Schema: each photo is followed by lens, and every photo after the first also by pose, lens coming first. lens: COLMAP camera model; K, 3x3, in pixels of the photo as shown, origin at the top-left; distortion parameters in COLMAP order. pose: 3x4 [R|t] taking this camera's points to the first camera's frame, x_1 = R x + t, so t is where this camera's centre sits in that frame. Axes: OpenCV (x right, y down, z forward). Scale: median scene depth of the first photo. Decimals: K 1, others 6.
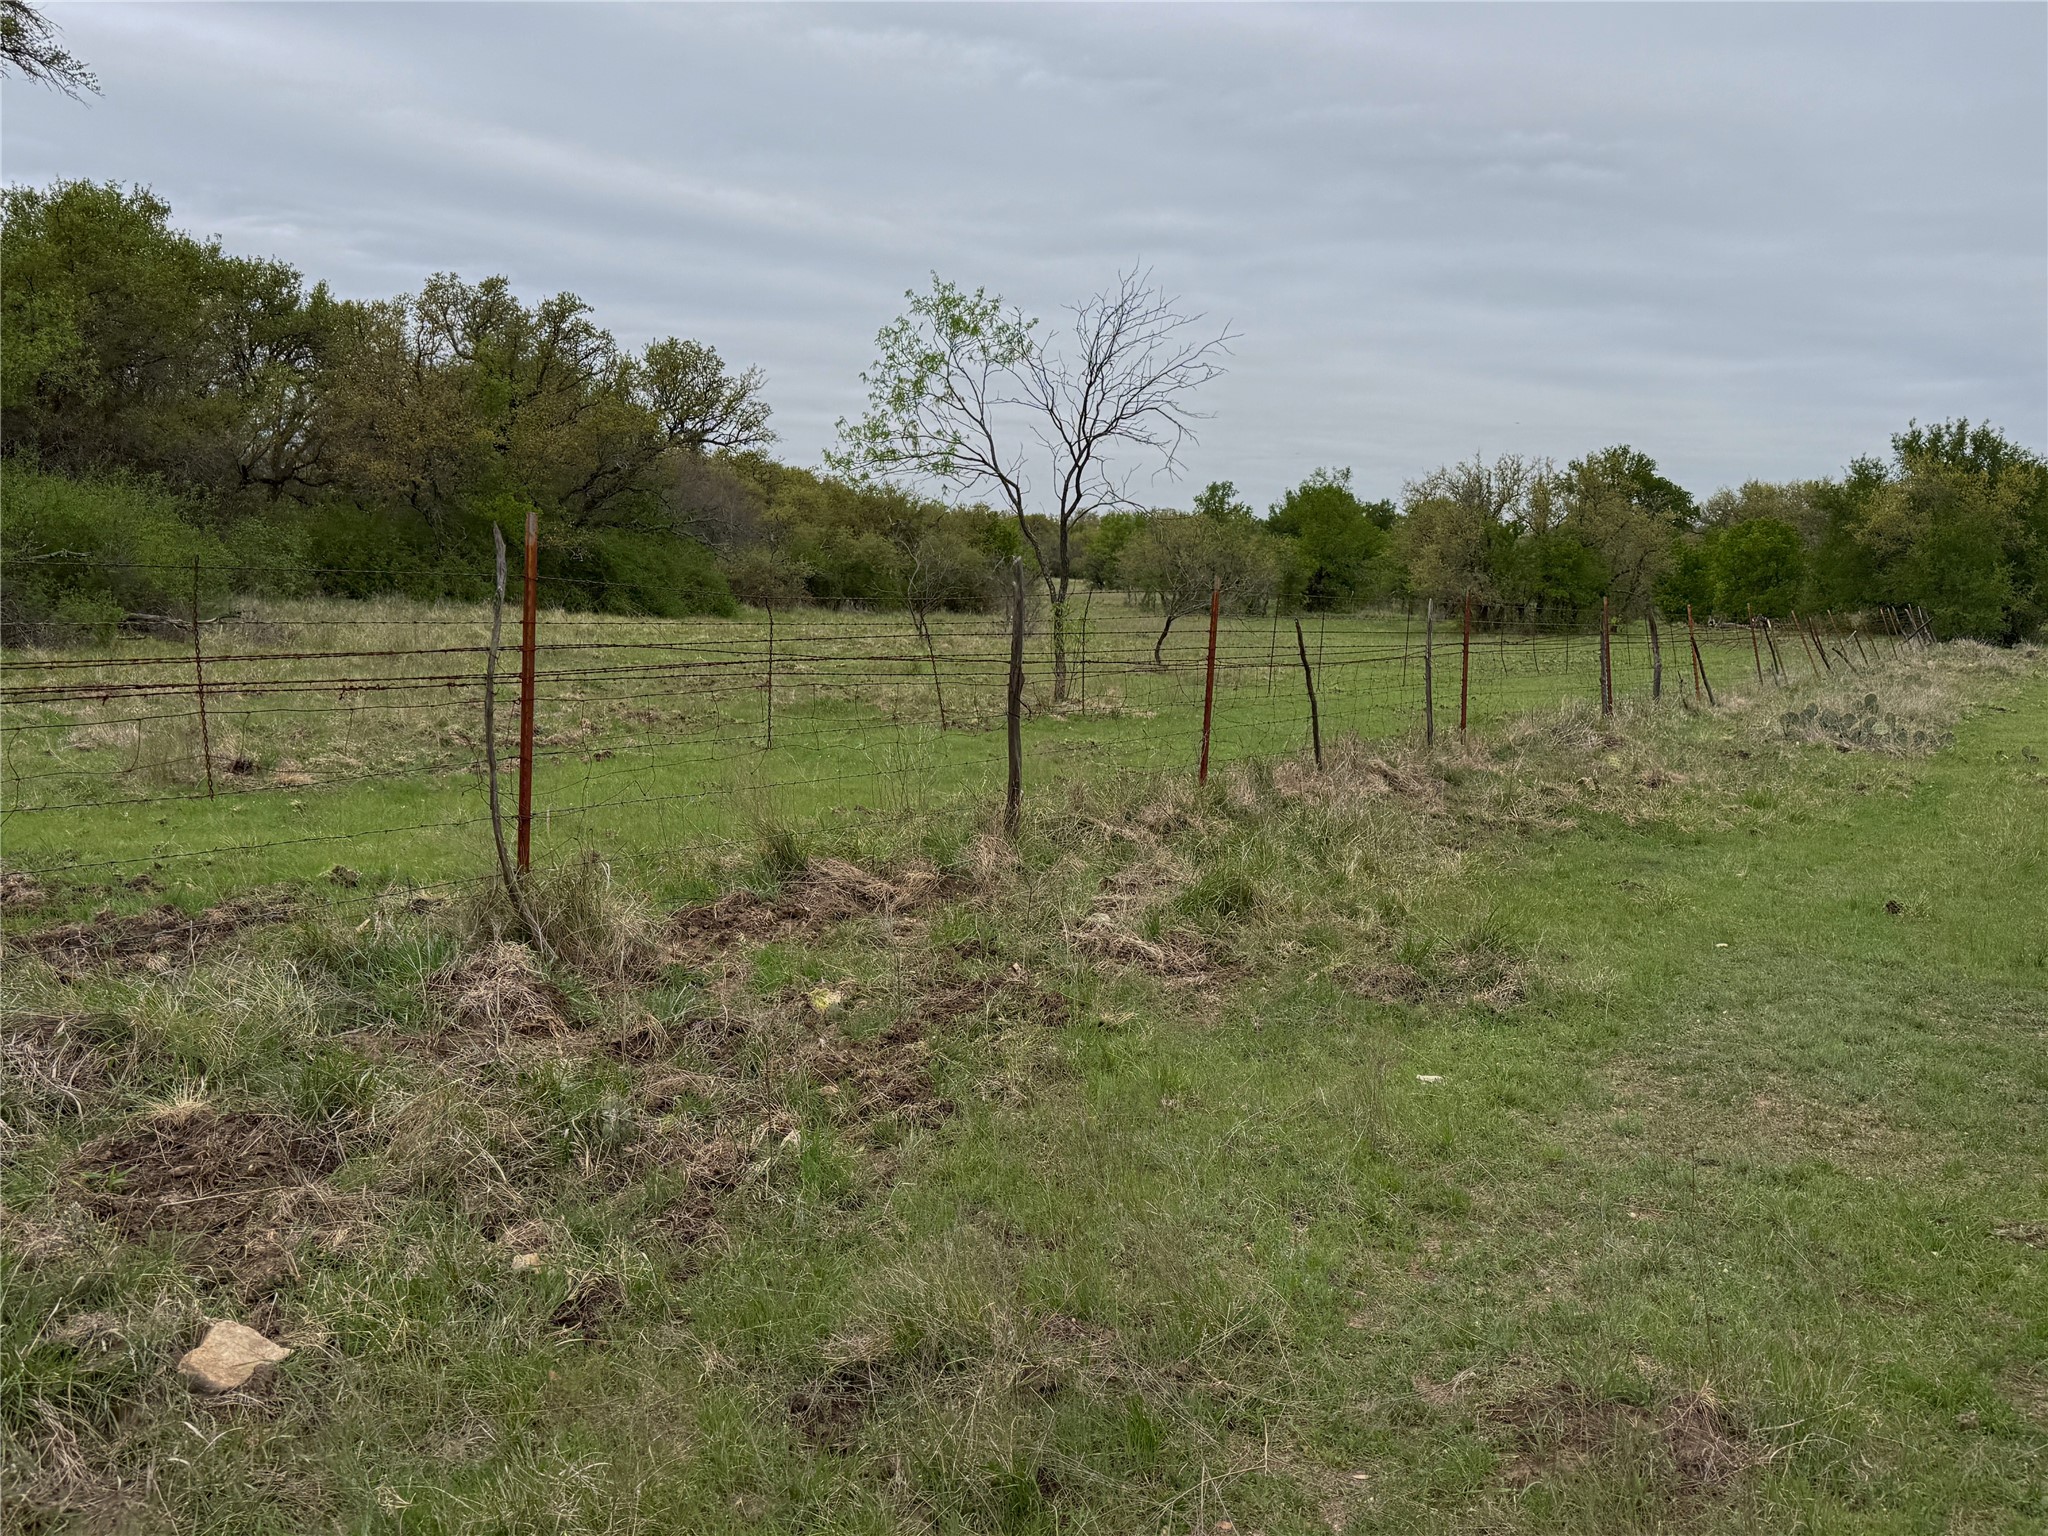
lens RADIAL K [[1984.1, 0, 1024.0], [0, 1984.1, 768.0], [0, 0, 1]] dist [0.145278, 0.000737]
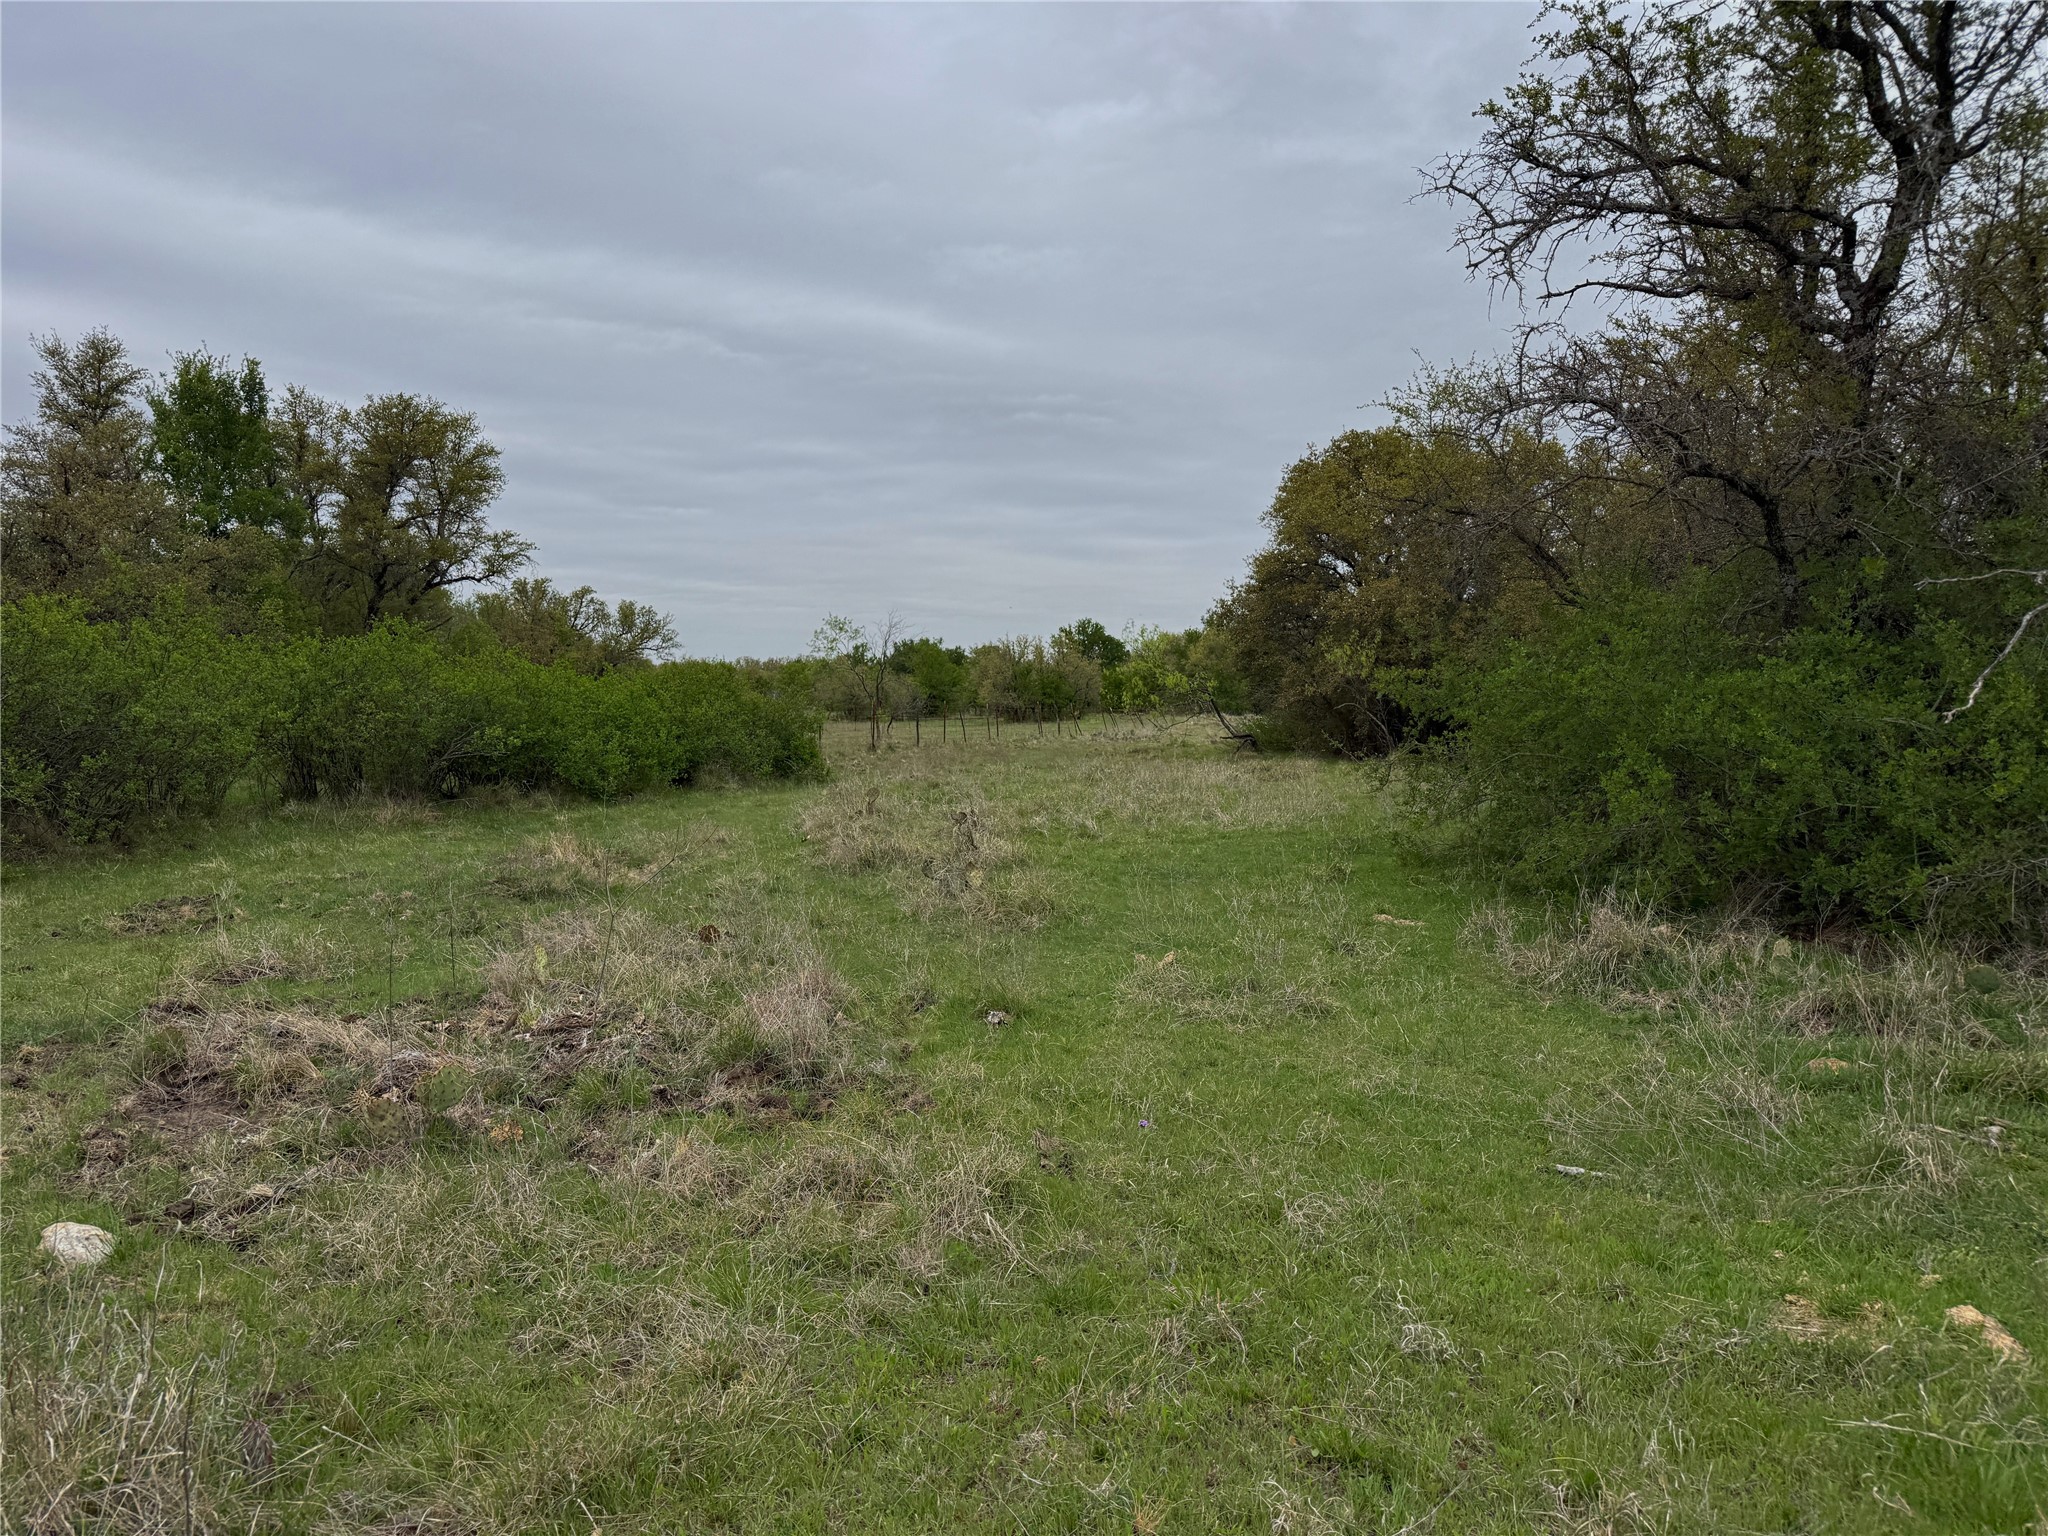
lens RADIAL K [[1435.5, 0, 1024.0], [0, 1435.5, 768.0], [0, 0, 1]] dist [0.001663, 0.002306]
pose [[0.974126, -0.058048, 0.218425, -0.070461], [0.068369, 0.996858, -0.039991, 0.031959], [-0.215417, 0.053890, 0.975034, -0.355831]]
